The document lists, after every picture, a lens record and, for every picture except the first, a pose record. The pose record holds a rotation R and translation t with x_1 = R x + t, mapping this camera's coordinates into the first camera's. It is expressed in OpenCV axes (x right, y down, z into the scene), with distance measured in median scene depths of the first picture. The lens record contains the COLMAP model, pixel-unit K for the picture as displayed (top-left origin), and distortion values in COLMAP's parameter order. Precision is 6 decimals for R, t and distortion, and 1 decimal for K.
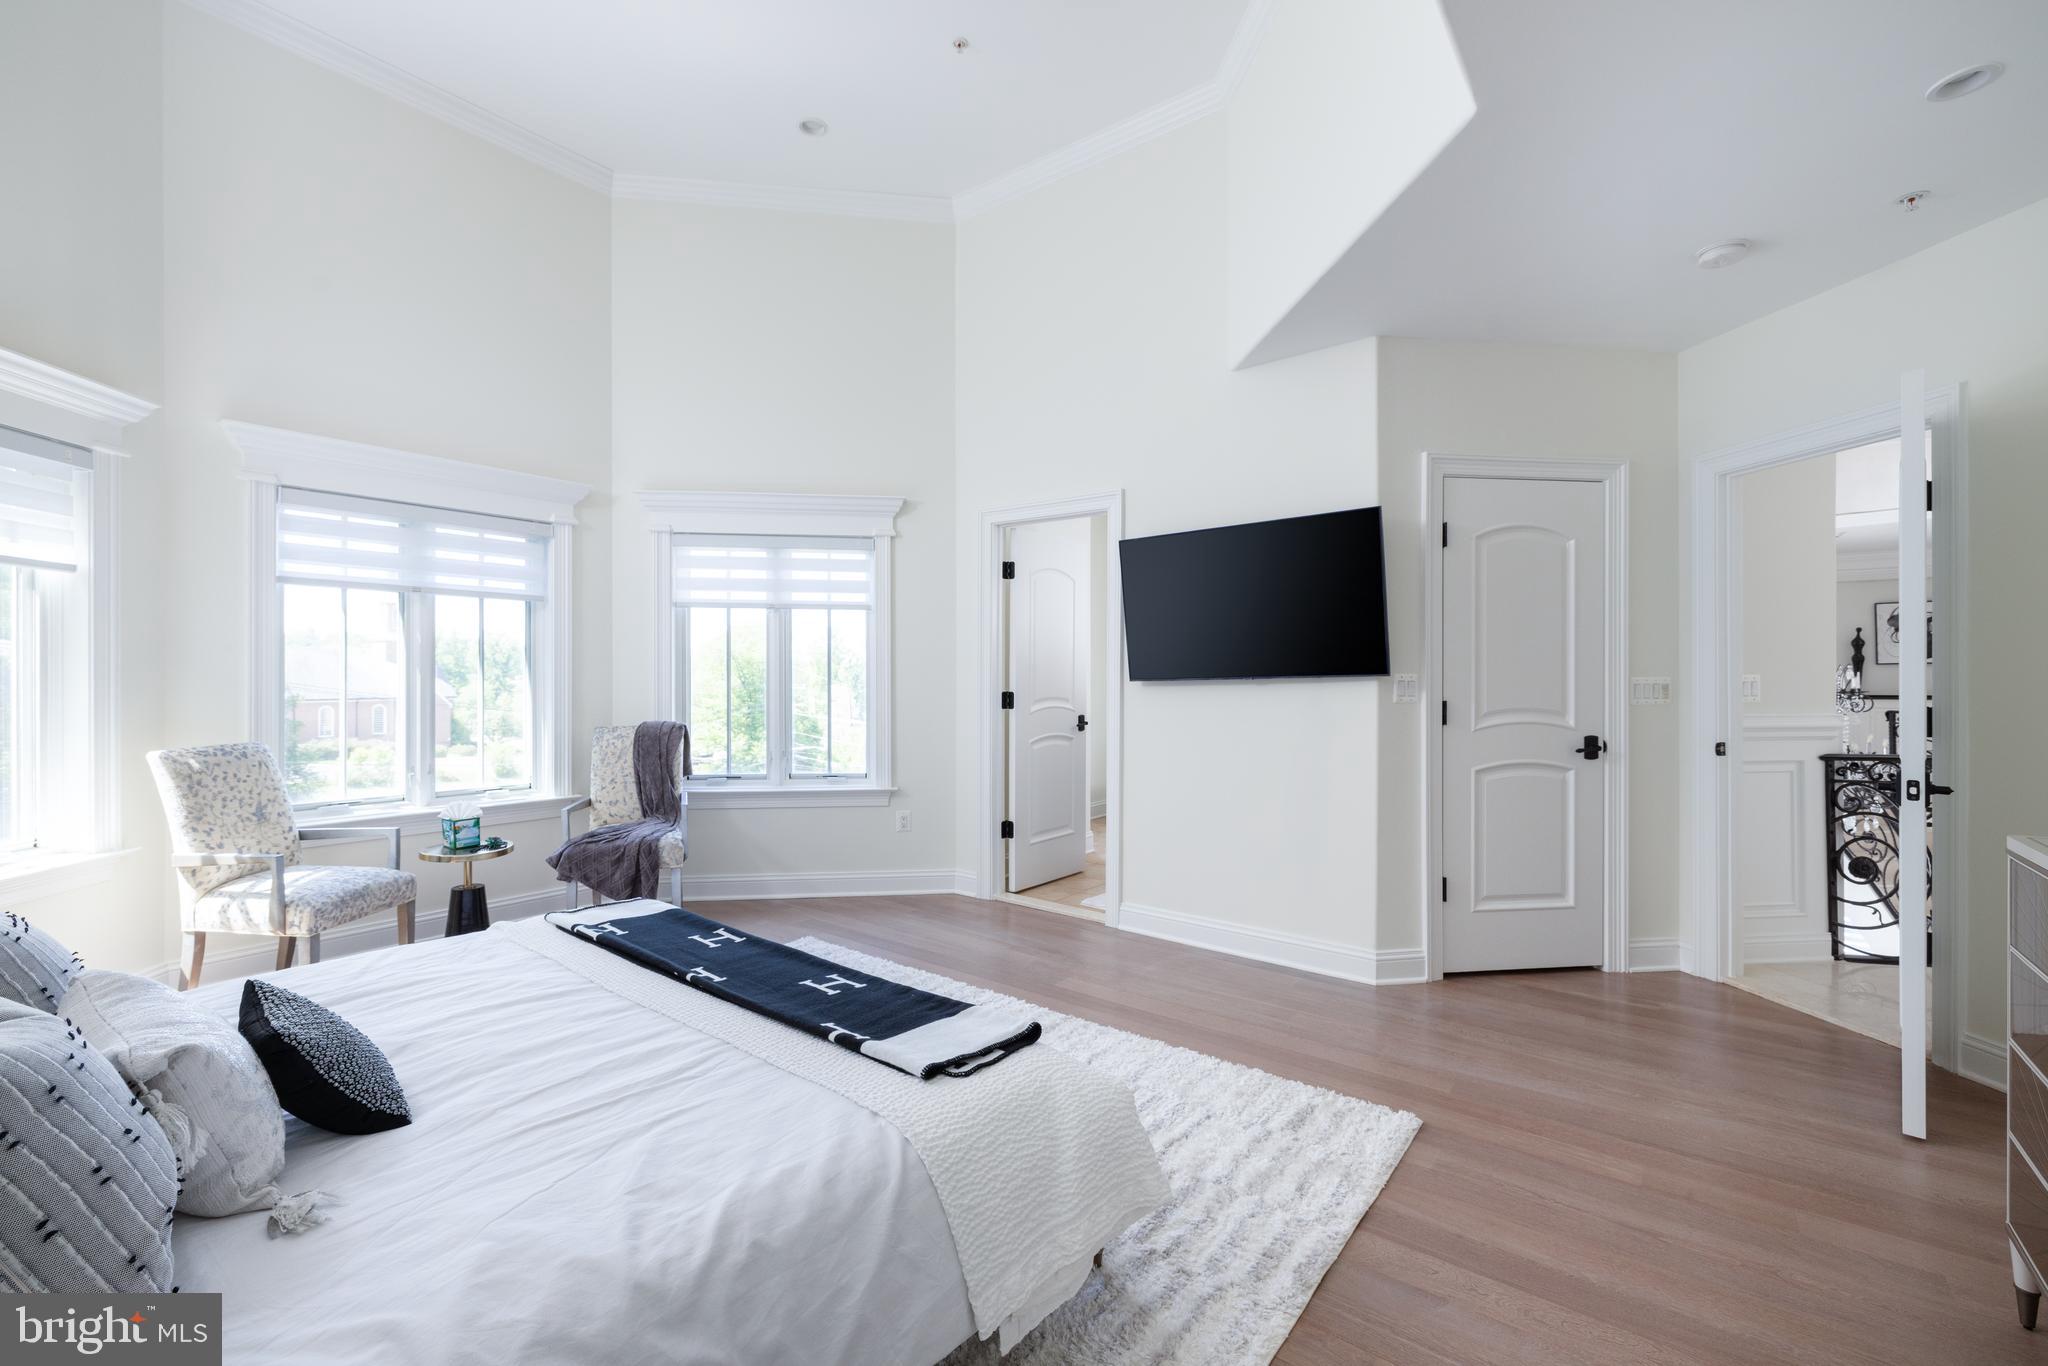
lens RADIAL K [[844.8, 0, 1015.3], [0, 844.8, 683.8], [0, 0, 1]] dist [0.002793, 0.000363]
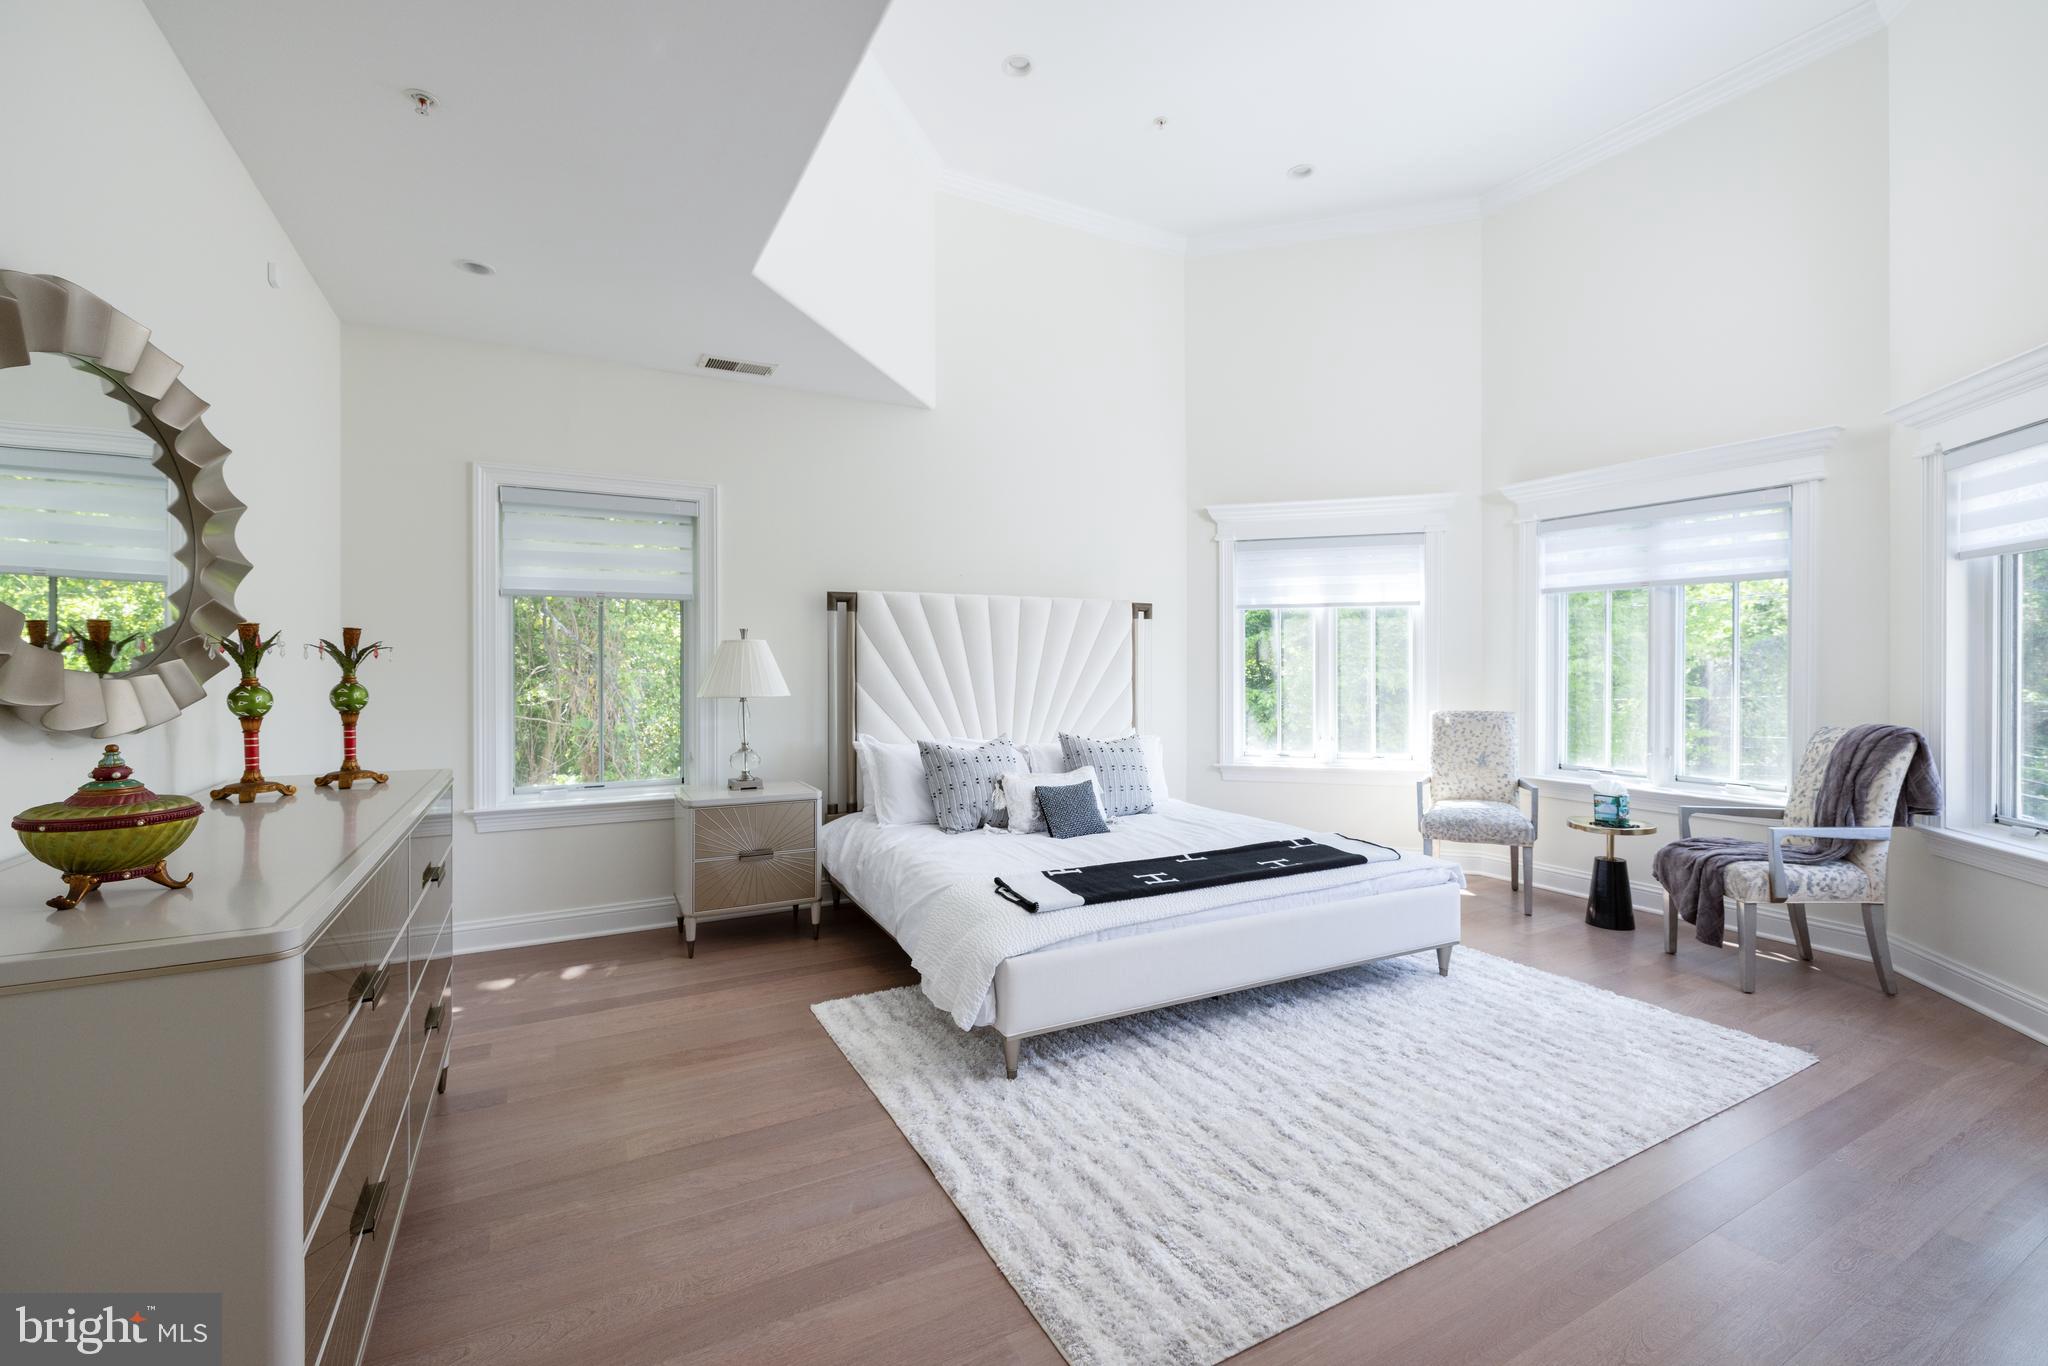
lens RADIAL K [[844.8, 0, 1008.4], [0, 844.8, 669.7], [0, 0, 1]] dist [0.002793, 0.000363]
pose [[-0.391258, 0.004781, -0.920269, 0.633621], [-0.006171, 0.999950, 0.007819, -0.005556], [0.920260, 0.008738, -0.391209, 0.698485]]
